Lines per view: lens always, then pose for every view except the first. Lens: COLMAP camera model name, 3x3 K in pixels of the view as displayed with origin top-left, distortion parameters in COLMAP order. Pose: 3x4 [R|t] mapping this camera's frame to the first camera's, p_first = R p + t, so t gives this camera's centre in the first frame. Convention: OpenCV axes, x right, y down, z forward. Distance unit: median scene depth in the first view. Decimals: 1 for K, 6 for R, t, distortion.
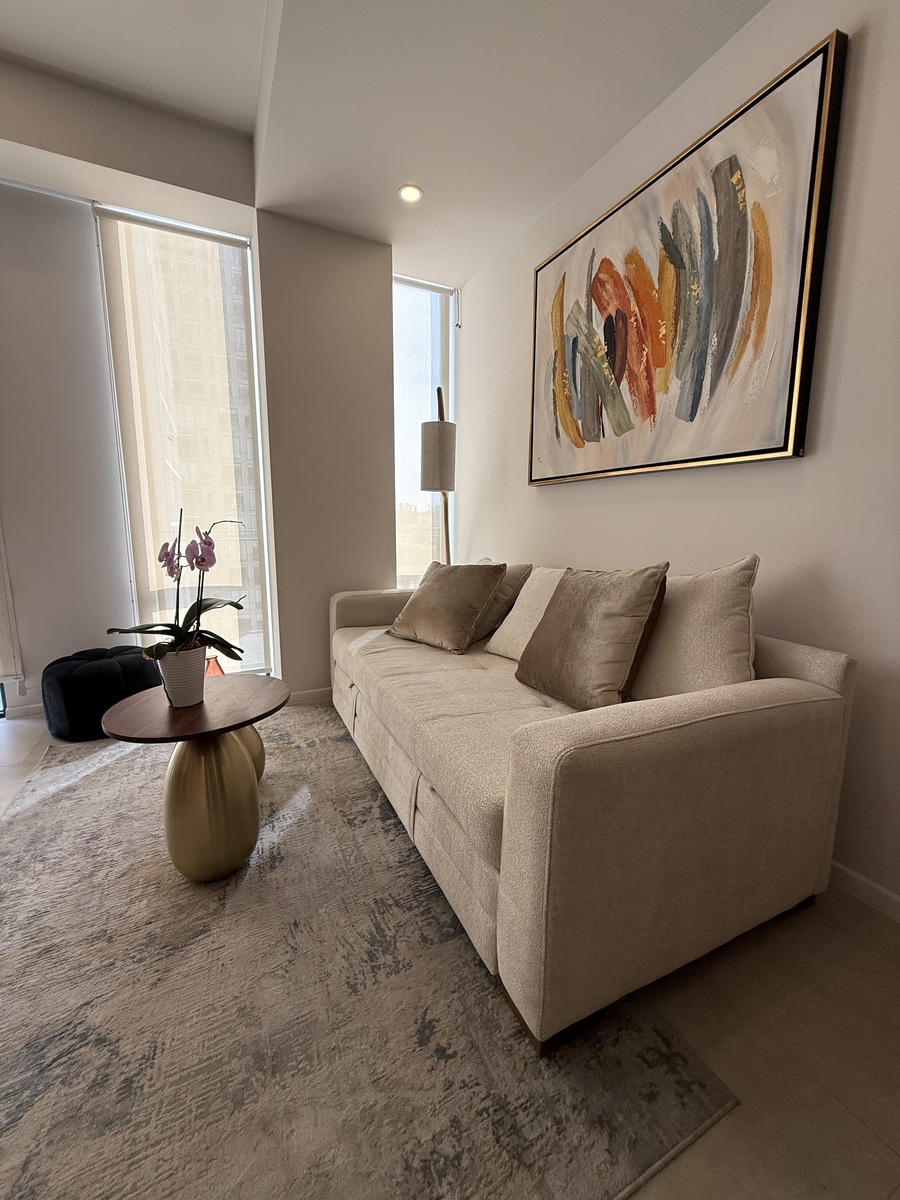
lens RADIAL K [[473.8, 0, 453.0], [0, 473.8, 595.6], [0, 0, 1]] dist [0.000334, -0.000173]
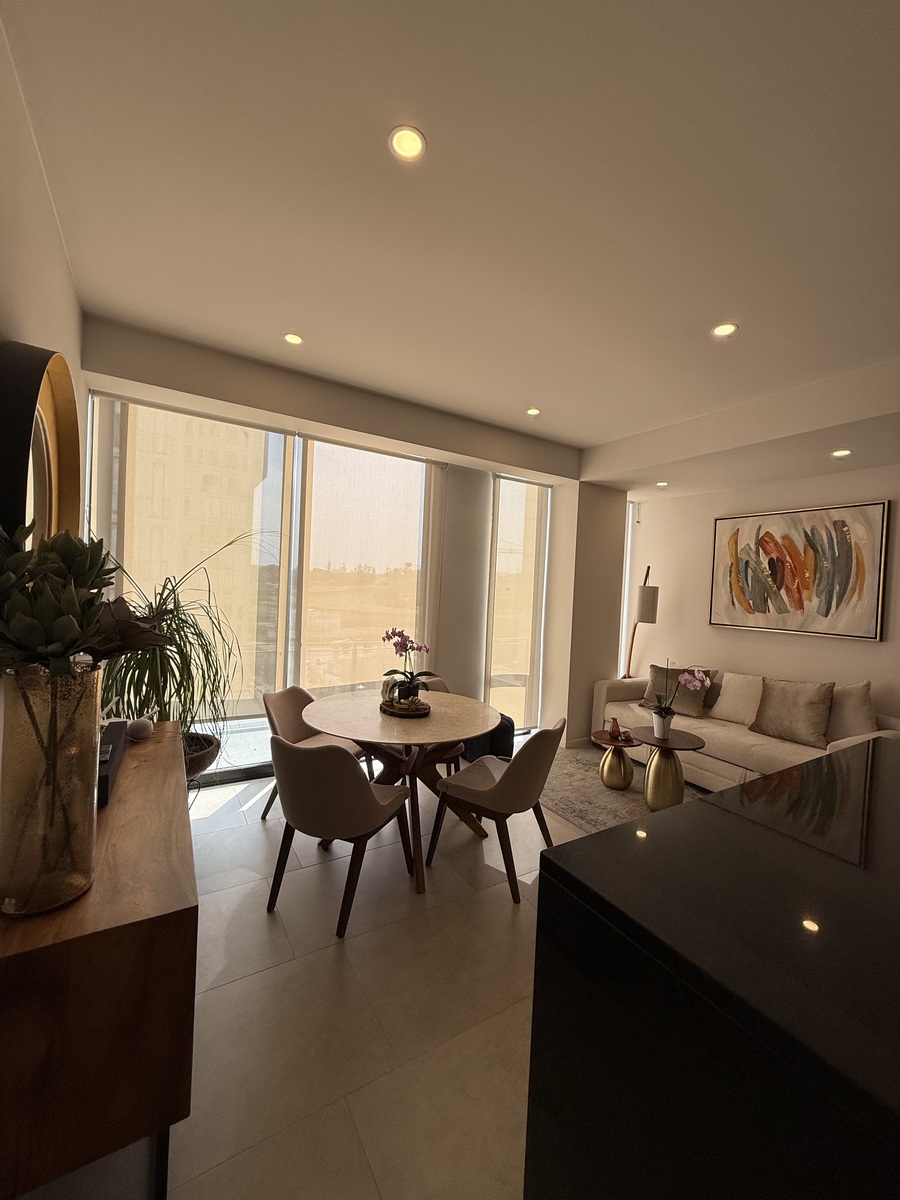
lens RADIAL K [[473.8, 0, 450.5], [0, 473.8, 596.6], [0, 0, 1]] dist [0.000334, -0.000173]
pose [[0.994857, 0.041331, 0.092469, -1.626324], [-0.028769, 0.990662, -0.133272, -0.113399], [-0.097114, 0.129926, 0.986756, -1.182107]]
